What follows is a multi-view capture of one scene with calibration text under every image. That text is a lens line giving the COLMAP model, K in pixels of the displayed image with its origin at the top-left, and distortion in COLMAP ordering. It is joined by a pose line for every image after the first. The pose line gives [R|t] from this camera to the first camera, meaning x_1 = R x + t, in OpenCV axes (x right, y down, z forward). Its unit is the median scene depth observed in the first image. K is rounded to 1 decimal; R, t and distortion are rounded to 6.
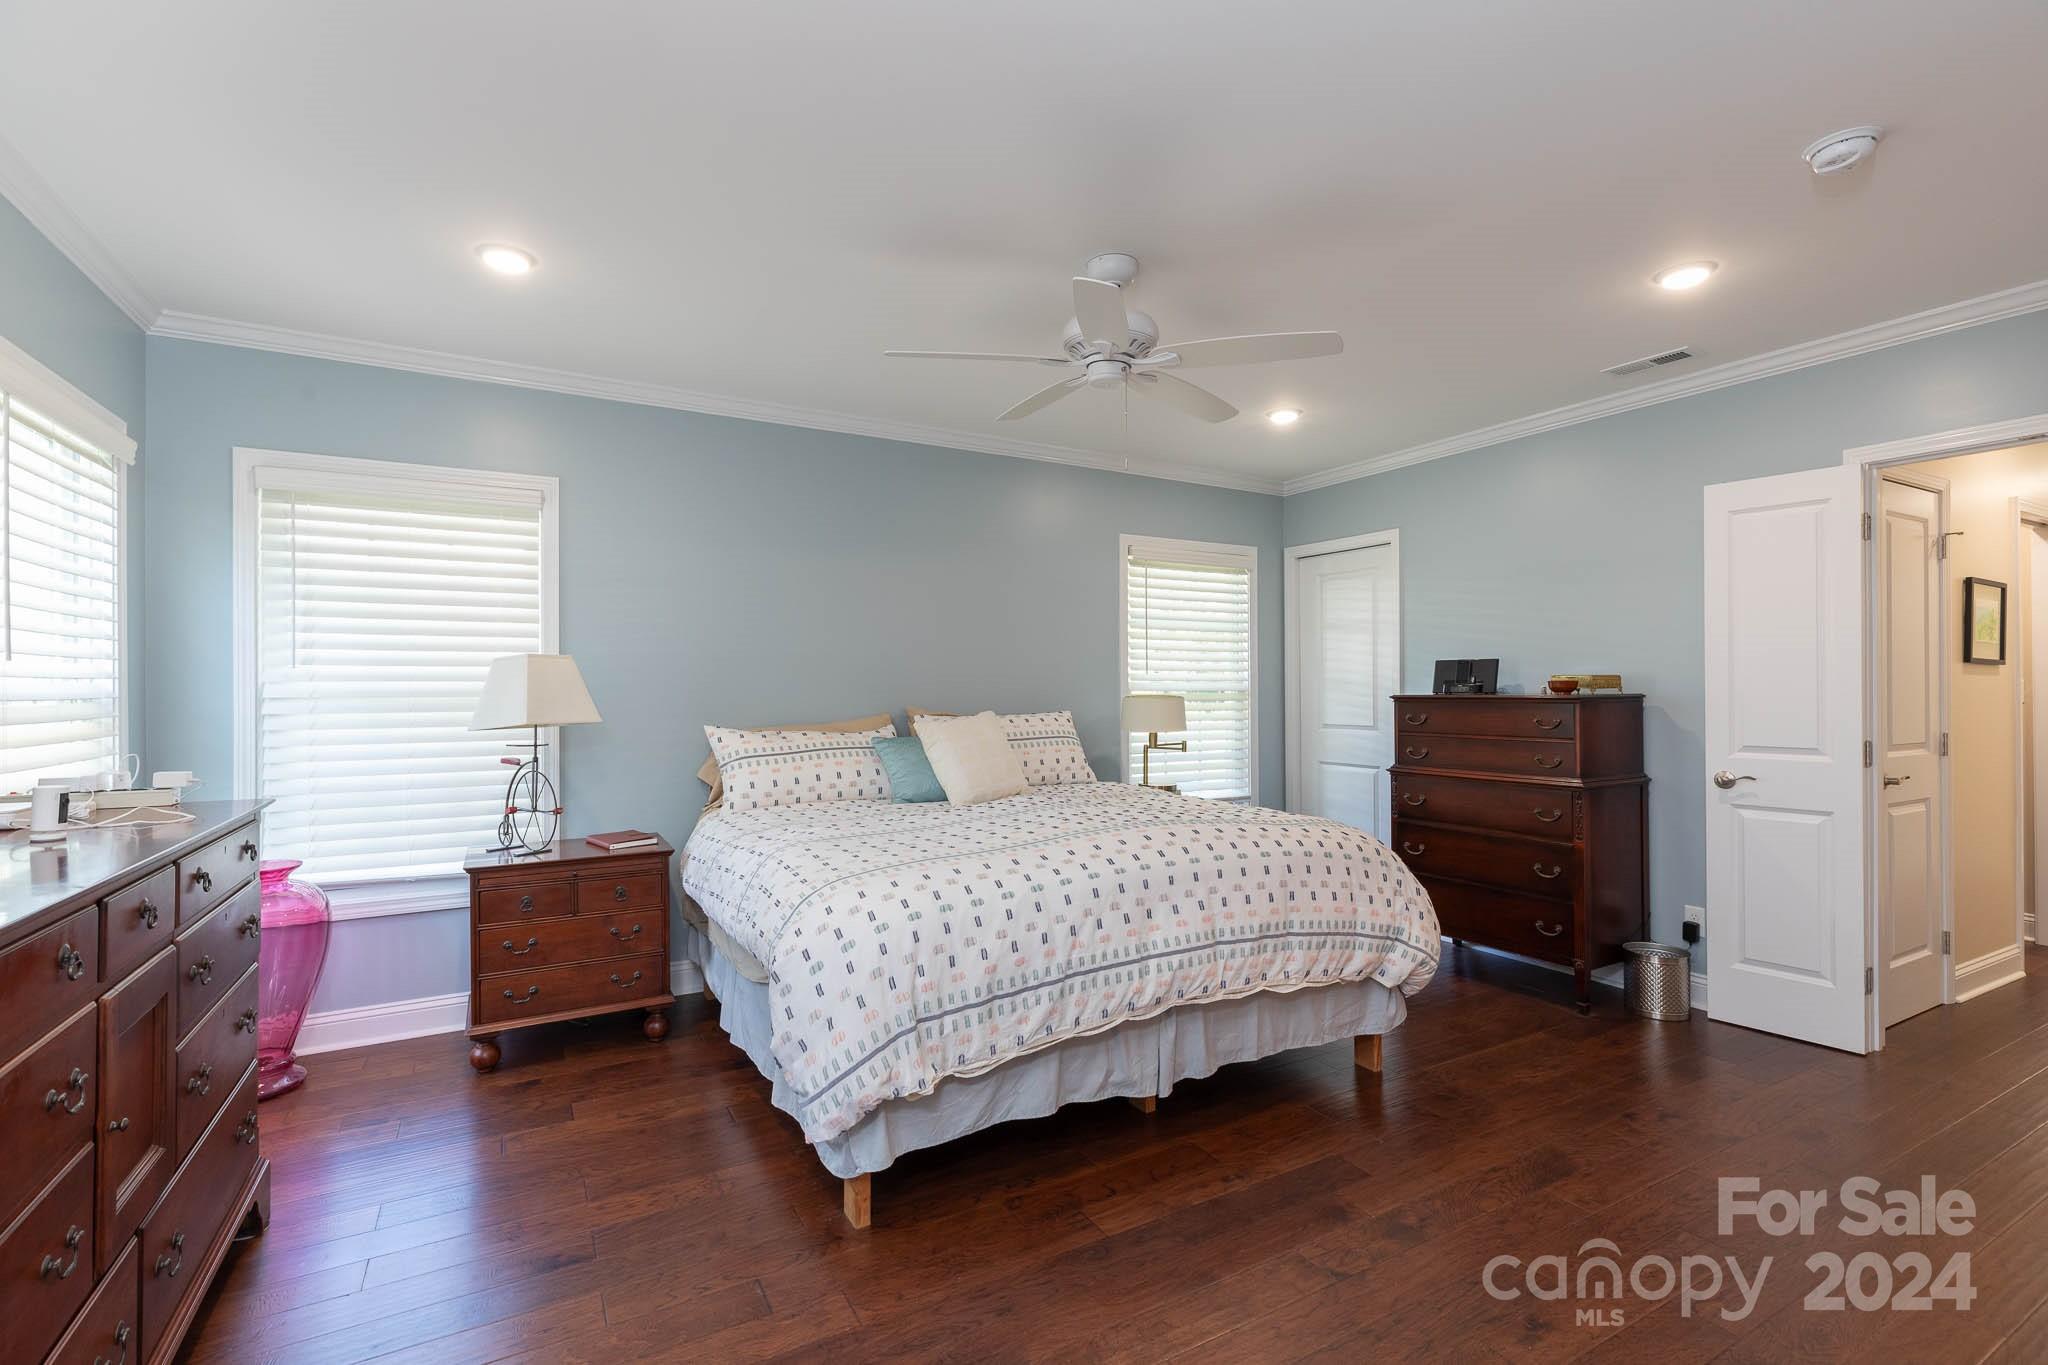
lens RADIAL K [[914.7, 0, 1024.0], [0, 914.7, 682.5], [0, 0, 1]] dist [0.000725, -0.000001]
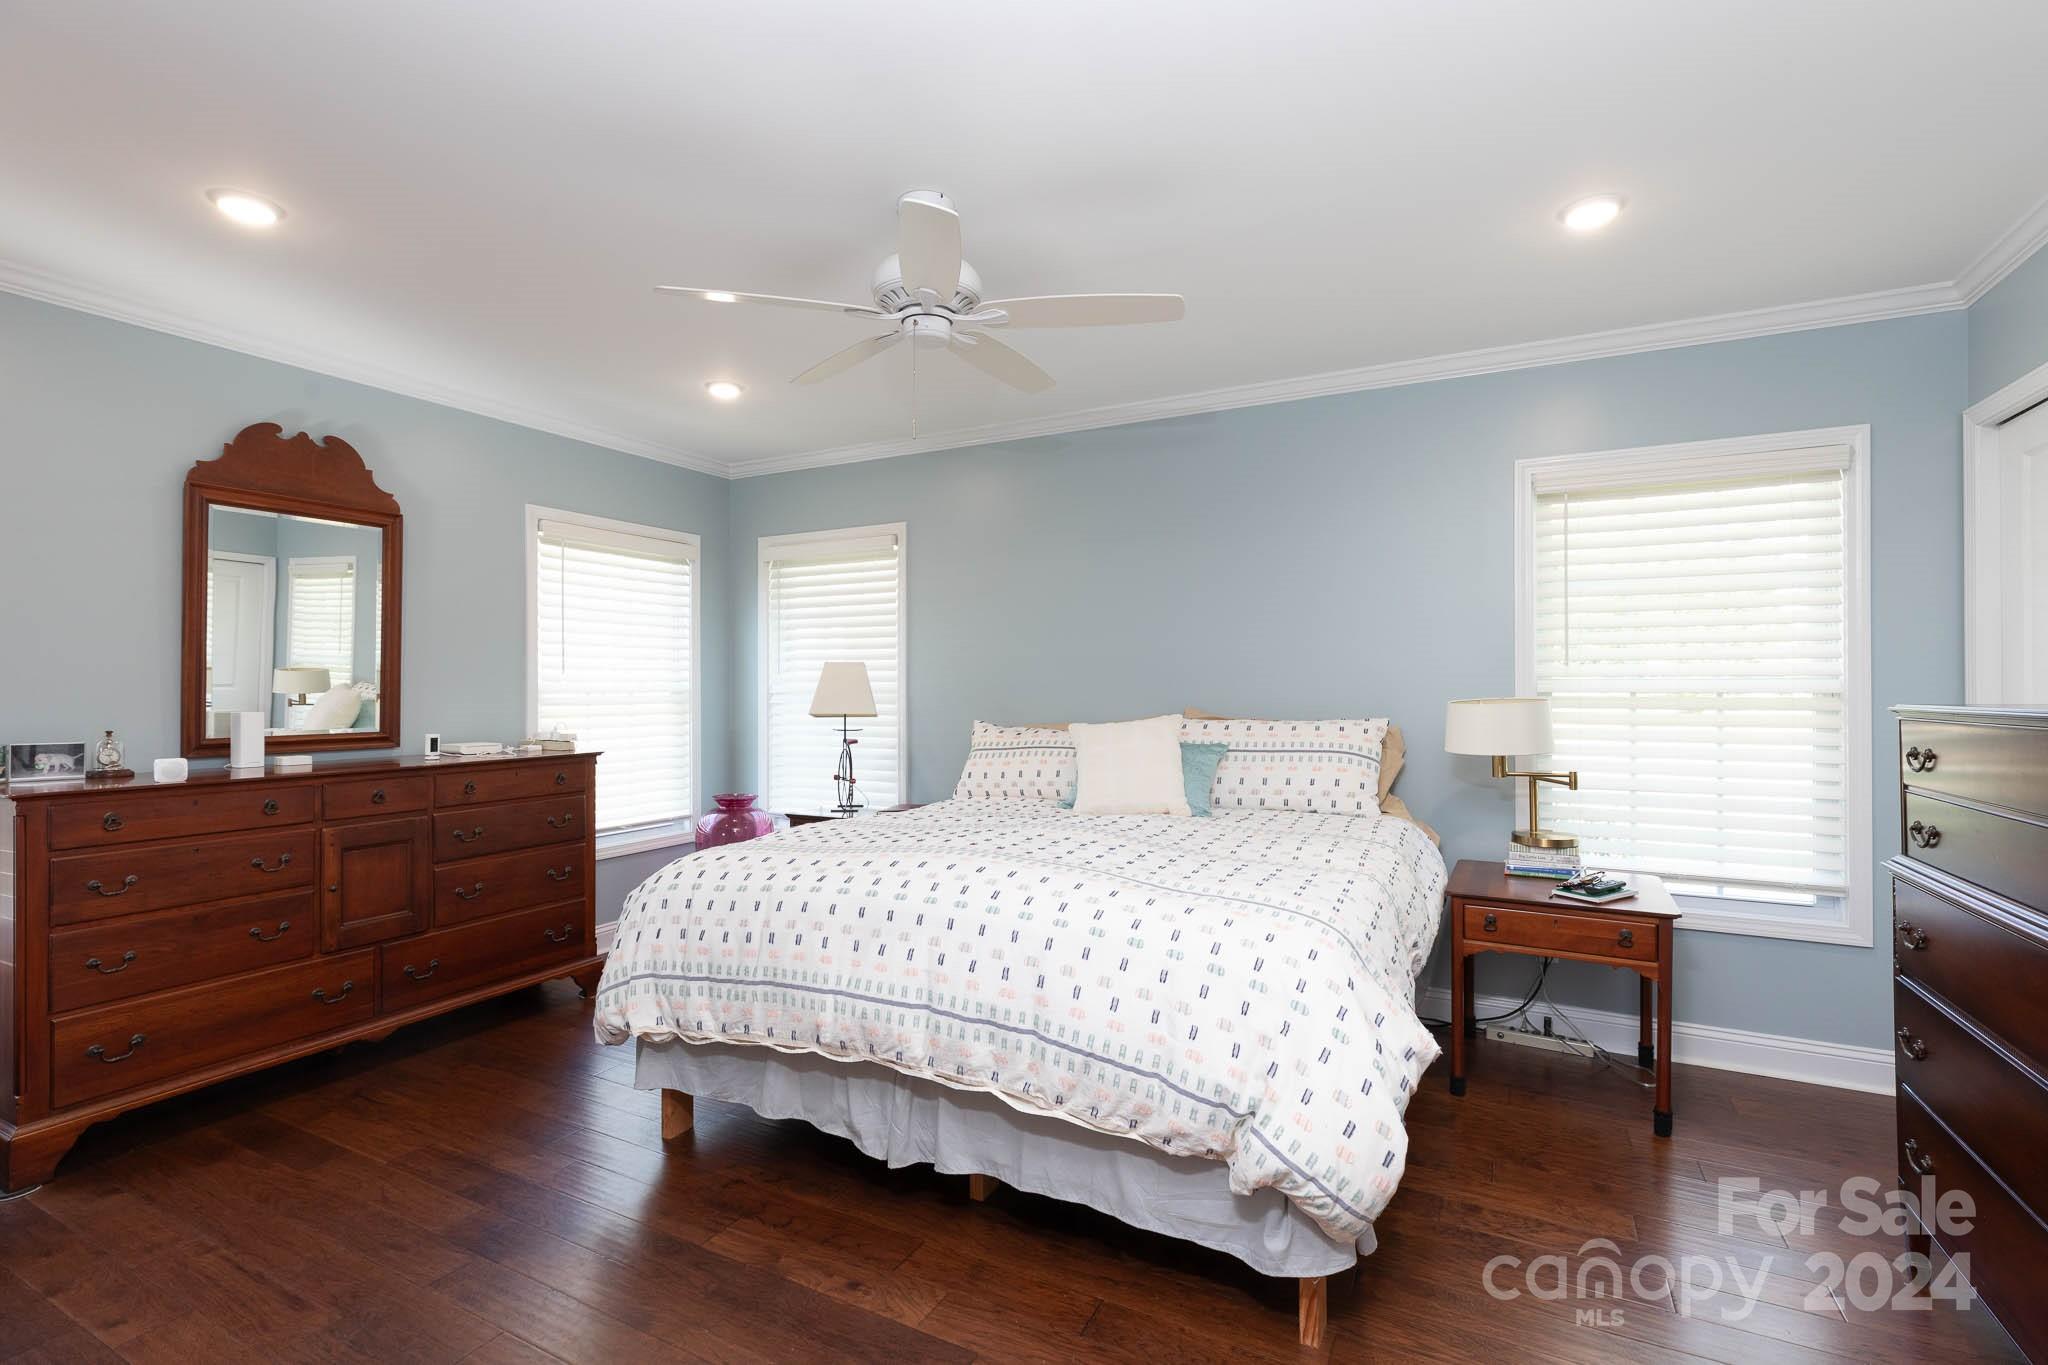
lens RADIAL K [[914.7, 0, 1024.0], [0, 914.7, 682.5], [0, 0, 1]] dist [0.000725, -0.000001]
pose [[0.551105, -0.001936, -0.834434, 0.826347], [0.007773, 0.999966, 0.002814, -0.002974], [0.834400, -0.008037, 0.551101, 0.558078]]
